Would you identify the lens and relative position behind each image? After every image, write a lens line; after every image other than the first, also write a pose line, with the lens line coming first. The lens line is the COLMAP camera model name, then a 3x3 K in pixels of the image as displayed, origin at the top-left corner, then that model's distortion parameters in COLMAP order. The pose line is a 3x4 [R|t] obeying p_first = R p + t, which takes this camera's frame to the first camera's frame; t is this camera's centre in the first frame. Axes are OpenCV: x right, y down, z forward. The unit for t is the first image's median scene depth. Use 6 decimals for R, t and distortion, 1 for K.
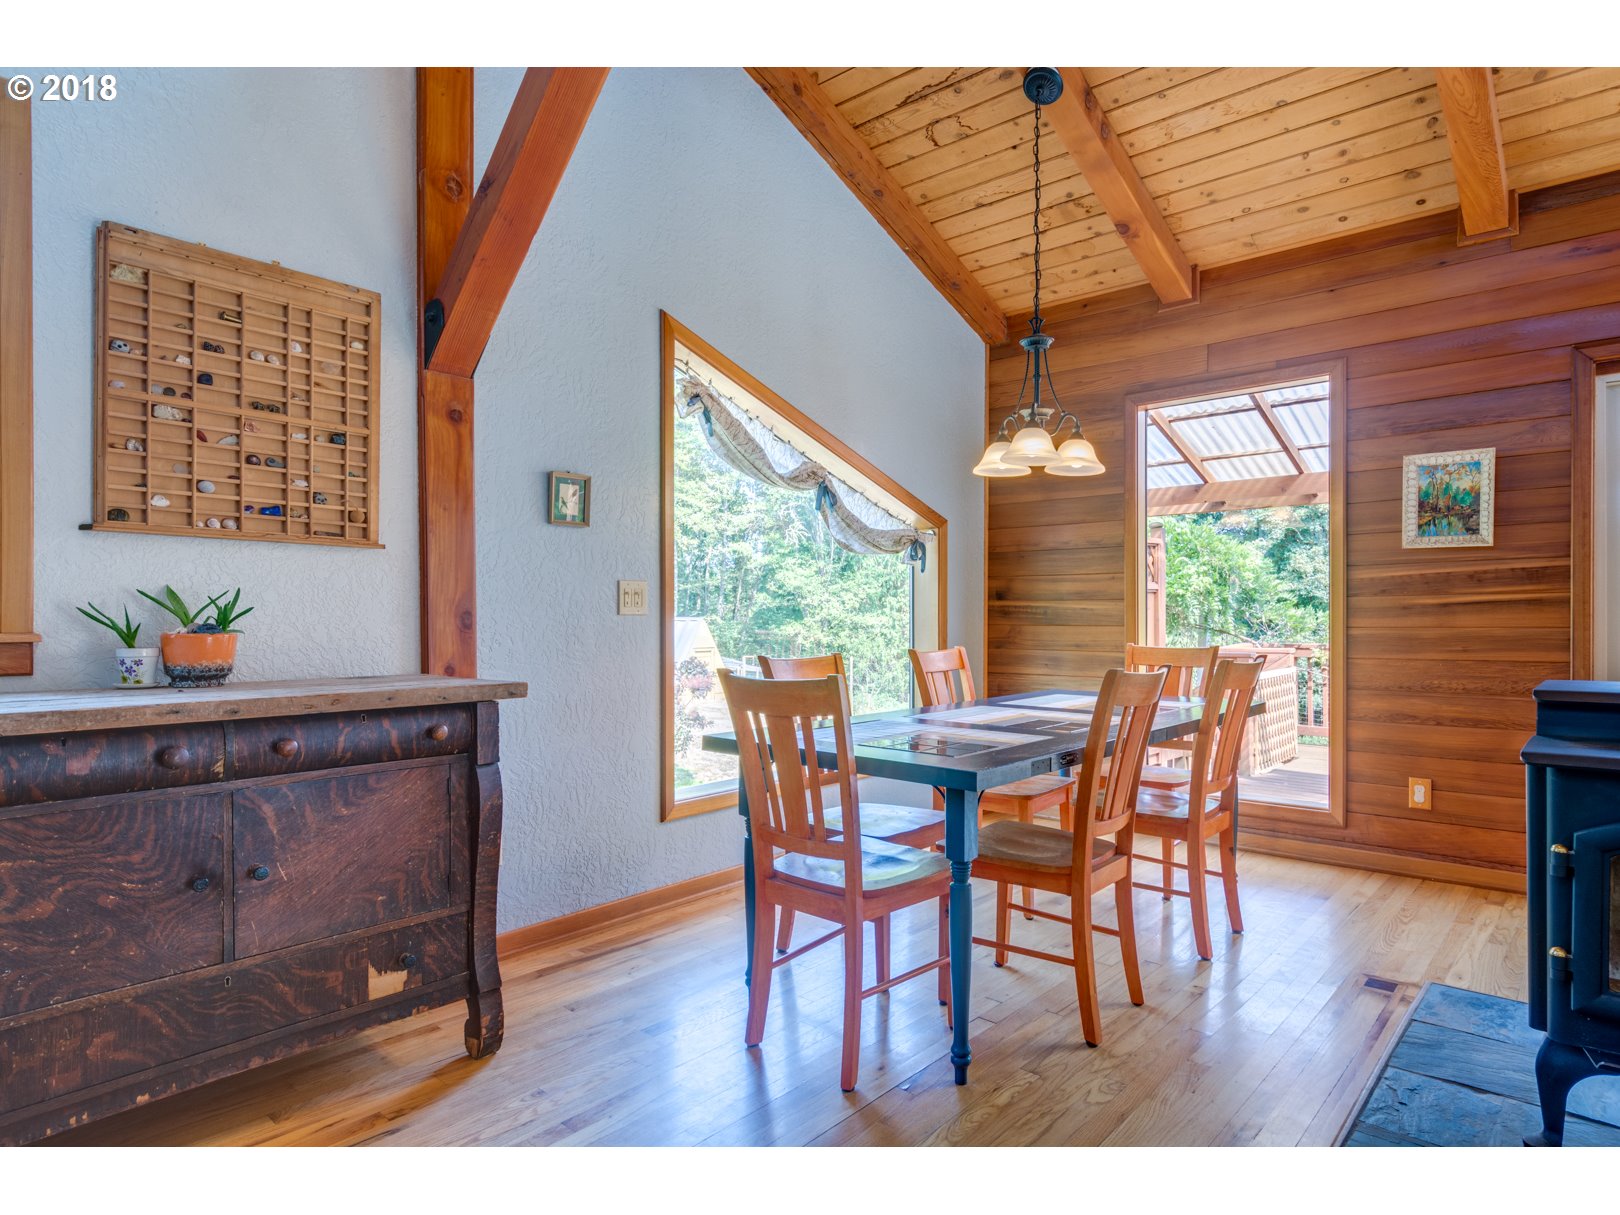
lens RADIAL K [[907.2, 0, 802.0], [0, 907.2, 618.5], [0, 0, 1]] dist [0.005878, -0.002632]
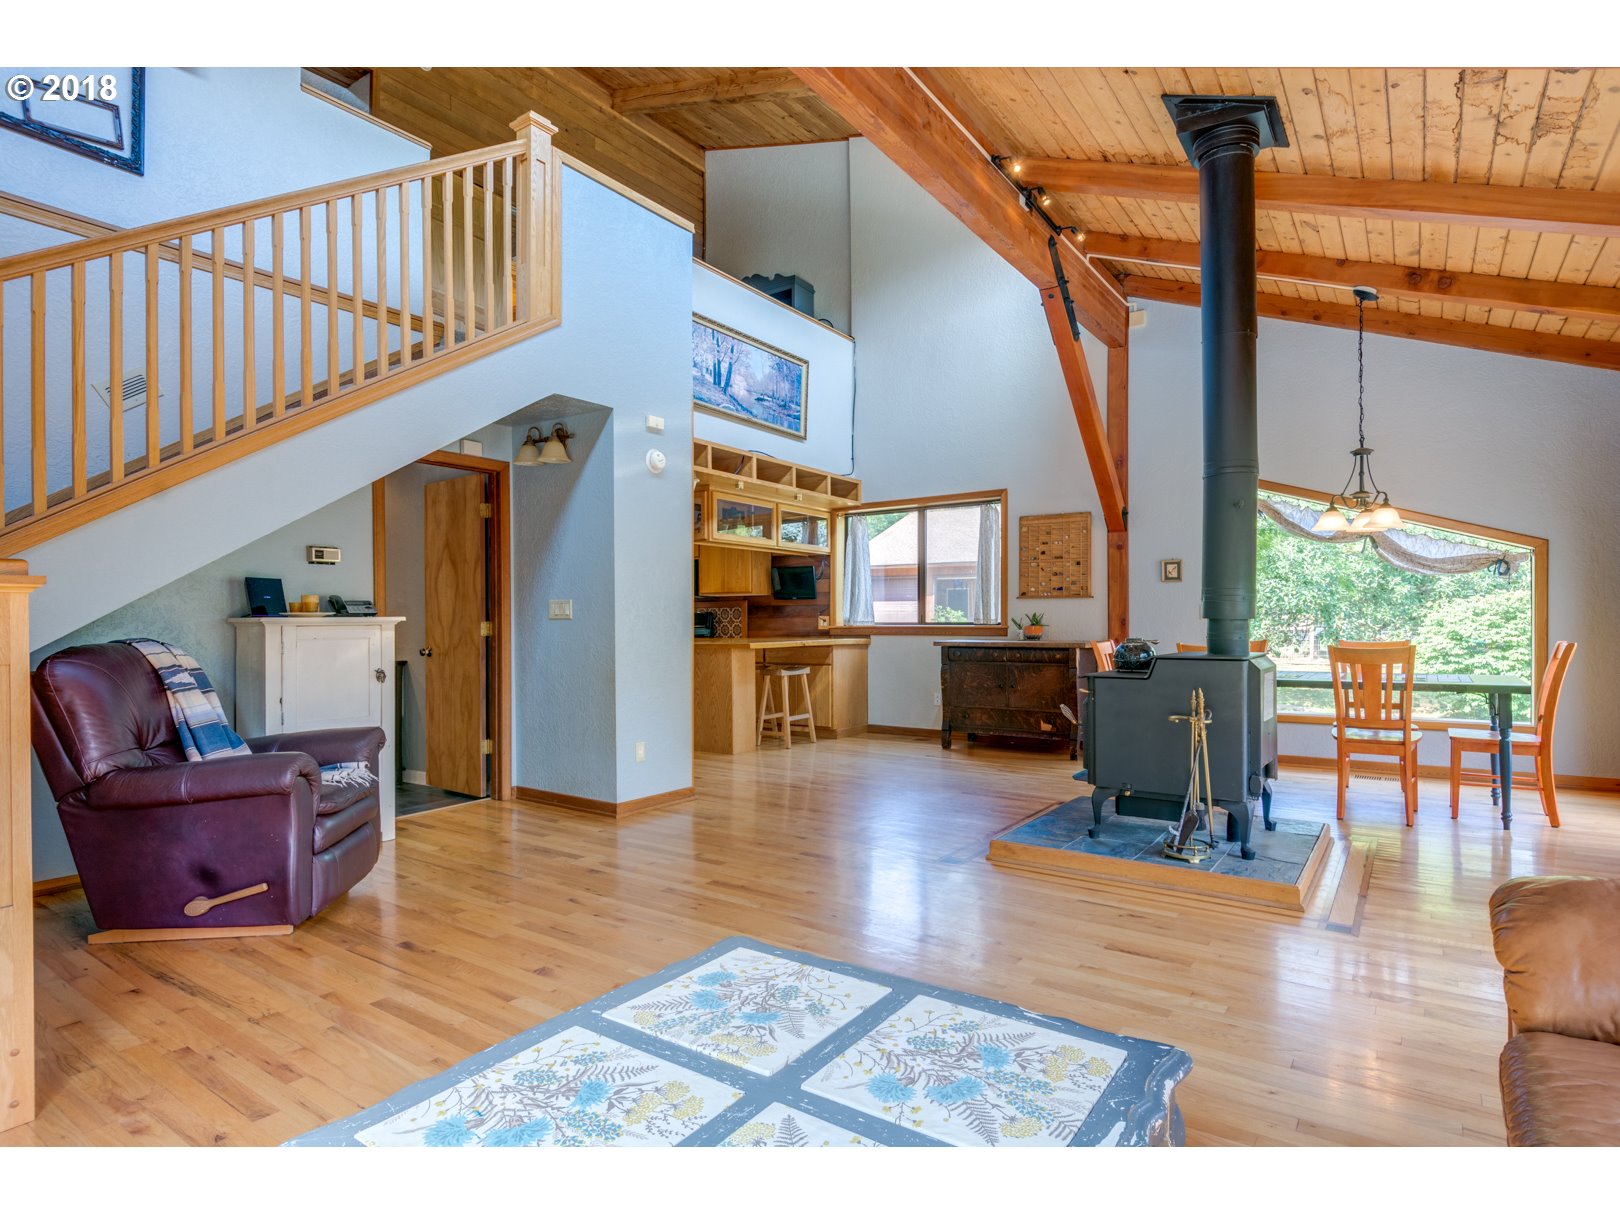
lens RADIAL K [[833.8, 0, 810.8], [0, 833.8, 616.7], [0, 0, 1]] dist [0.004098, -0.007603]
pose [[0.110874, -0.002924, -0.993830, 1.269576], [0.005702, 0.999981, -0.002306, -0.009410], [0.993818, -0.005412, 0.110888, -0.121650]]
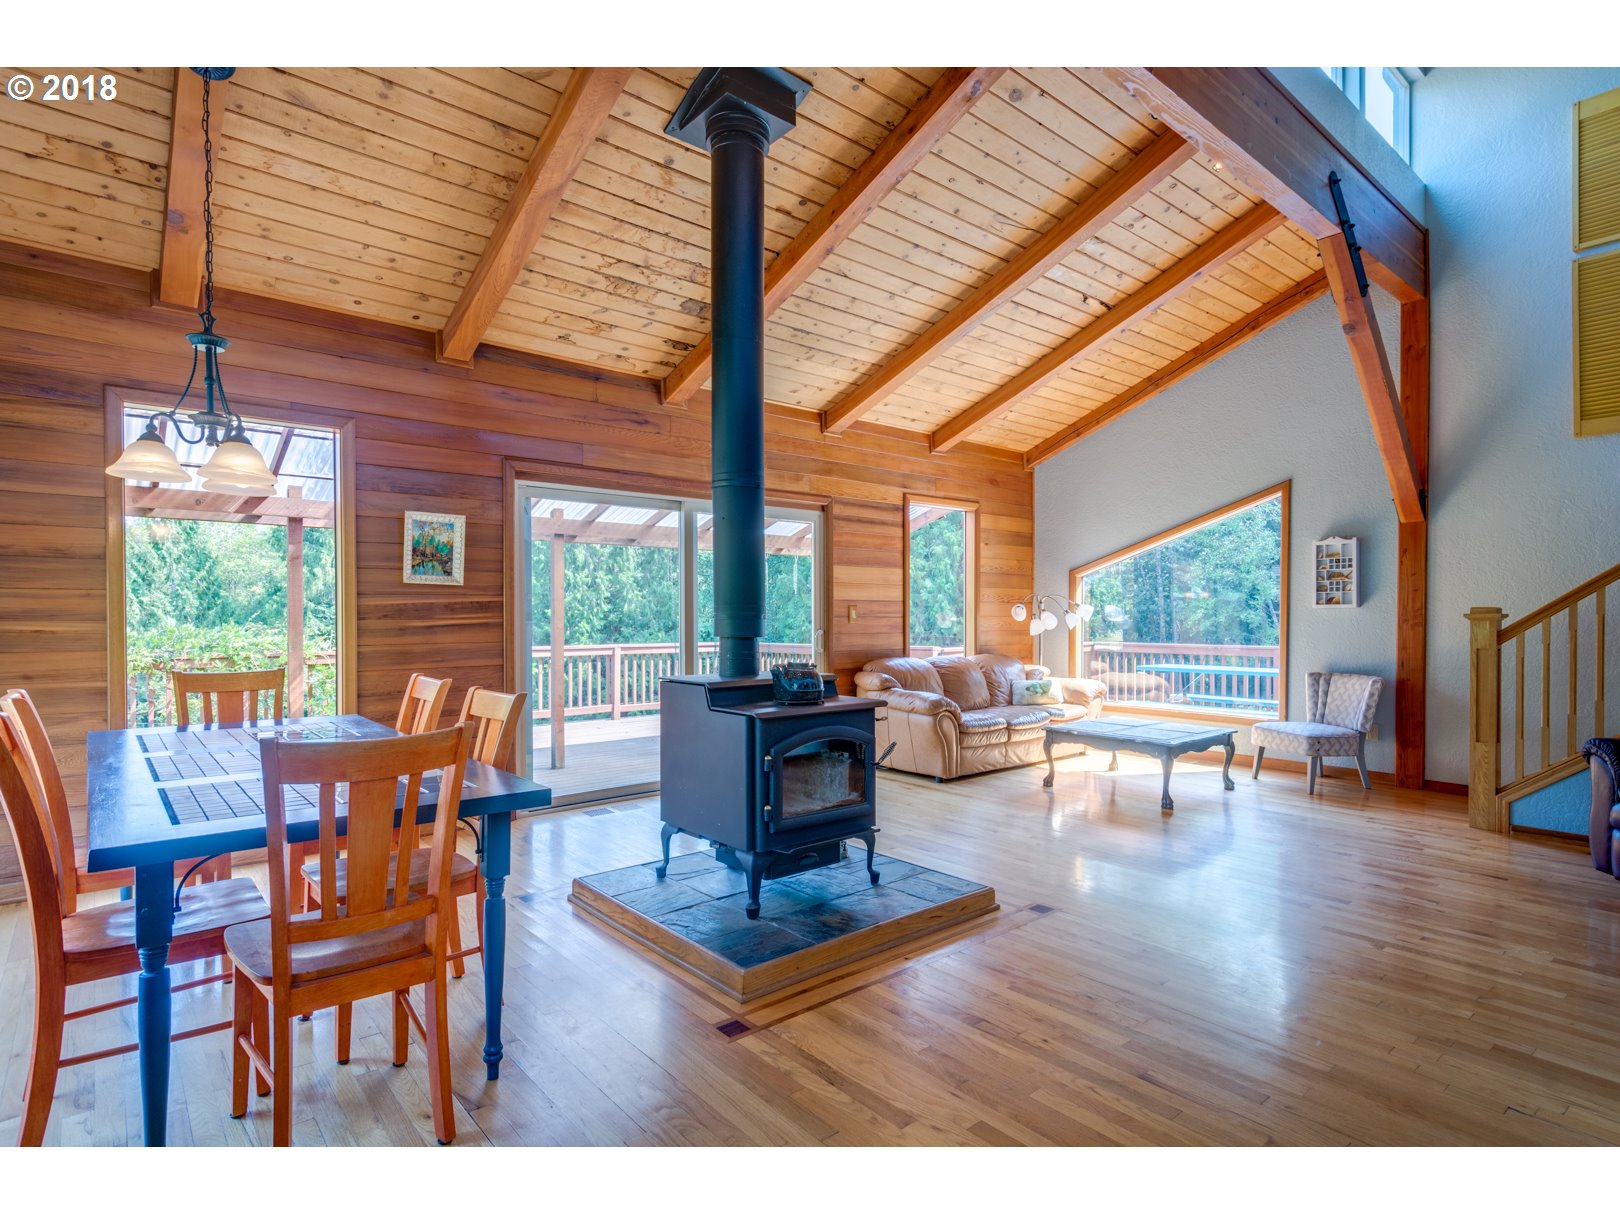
lens RADIAL K [[833.8, 0, 845.0], [0, 833.8, 630.9], [0, 0, 1]] dist [0.004098, -0.007603]
pose [[0.116447, -0.016834, 0.993054, -0.440182], [0.001708, 0.999858, 0.016749, -0.028641], [-0.993195, -0.000254, 0.116460, 0.251650]]
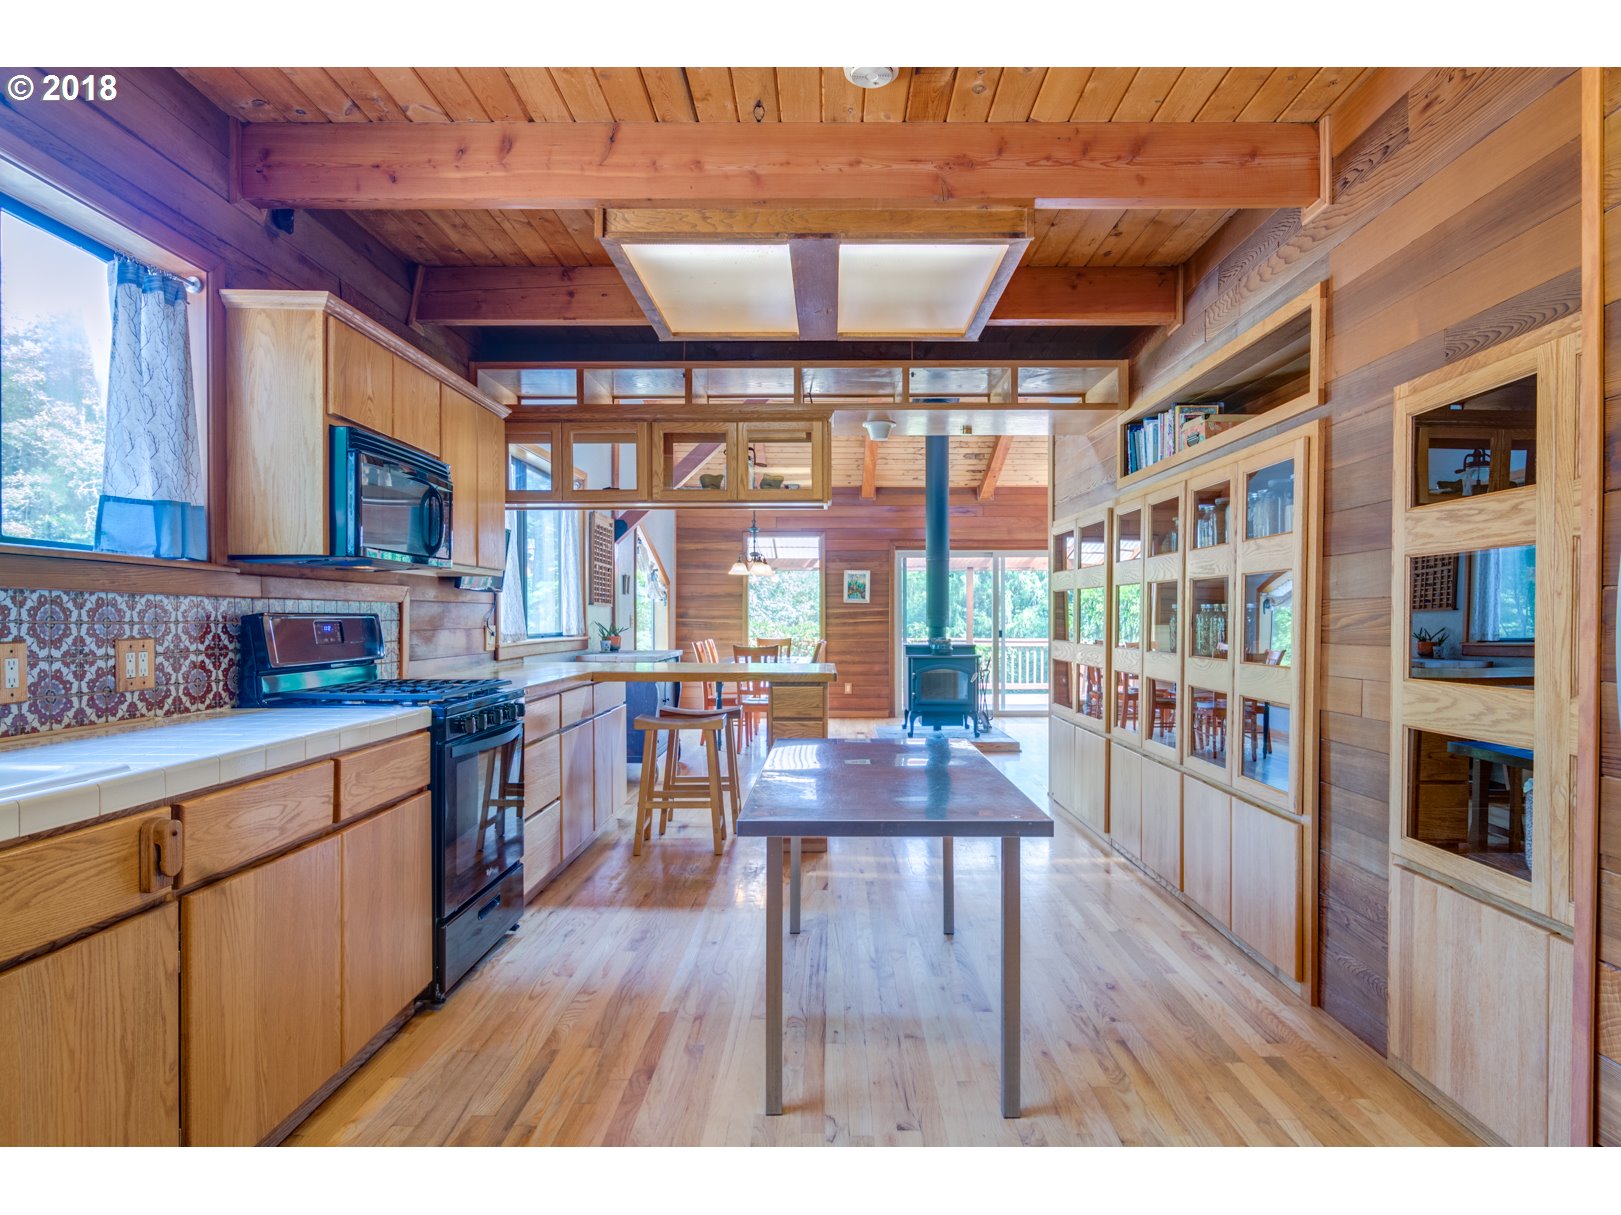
lens RADIAL K [[932.0, 0, 797.8], [0, 932.0, 621.5], [0, 0, 1]] dist [-0.000023, -0.006953]
pose [[0.761264, 0.000286, 0.648442, -1.357513], [-0.001350, 0.999998, 0.001144, -0.021362], [-0.648440, -0.001746, 0.761263, -1.140588]]
